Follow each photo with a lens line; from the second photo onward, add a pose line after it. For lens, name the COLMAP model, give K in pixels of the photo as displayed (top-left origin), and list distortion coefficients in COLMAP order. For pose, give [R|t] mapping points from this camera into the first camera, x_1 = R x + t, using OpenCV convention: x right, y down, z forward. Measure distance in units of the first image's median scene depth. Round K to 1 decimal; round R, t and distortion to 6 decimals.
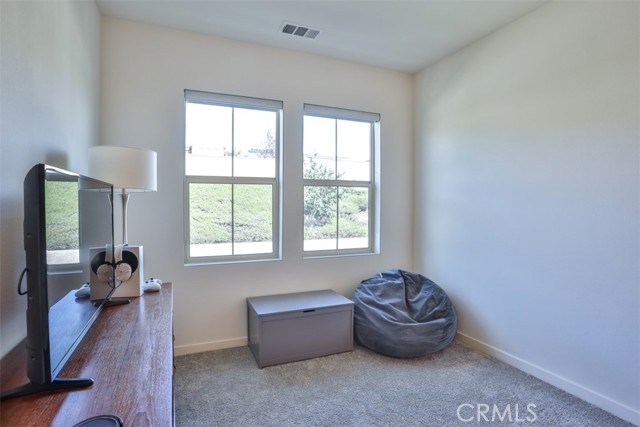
lens RADIAL K [[329.0, 0, 320.0], [0, 329.0, 213.5], [0, 0, 1]] dist [-0.080106, 0.034087]
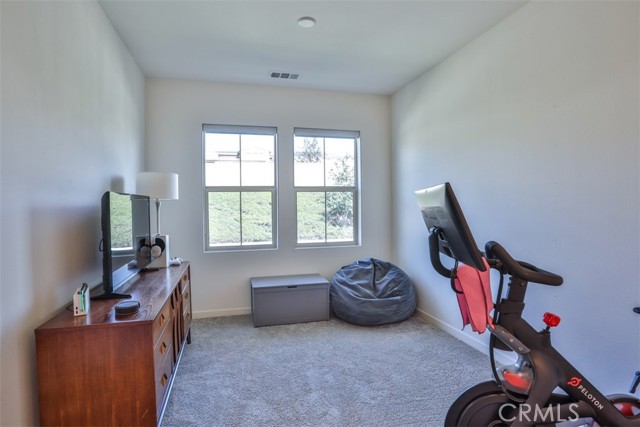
lens RADIAL K [[329.0, 0, 320.0], [0, 329.0, 213.5], [0, 0, 1]] dist [-0.080106, 0.034087]
pose [[0.989911, -0.010742, -0.141285, 0.257709], [0.010346, 0.999940, -0.003538, 0.006122], [0.141314, 0.002041, 0.989963, -0.288108]]
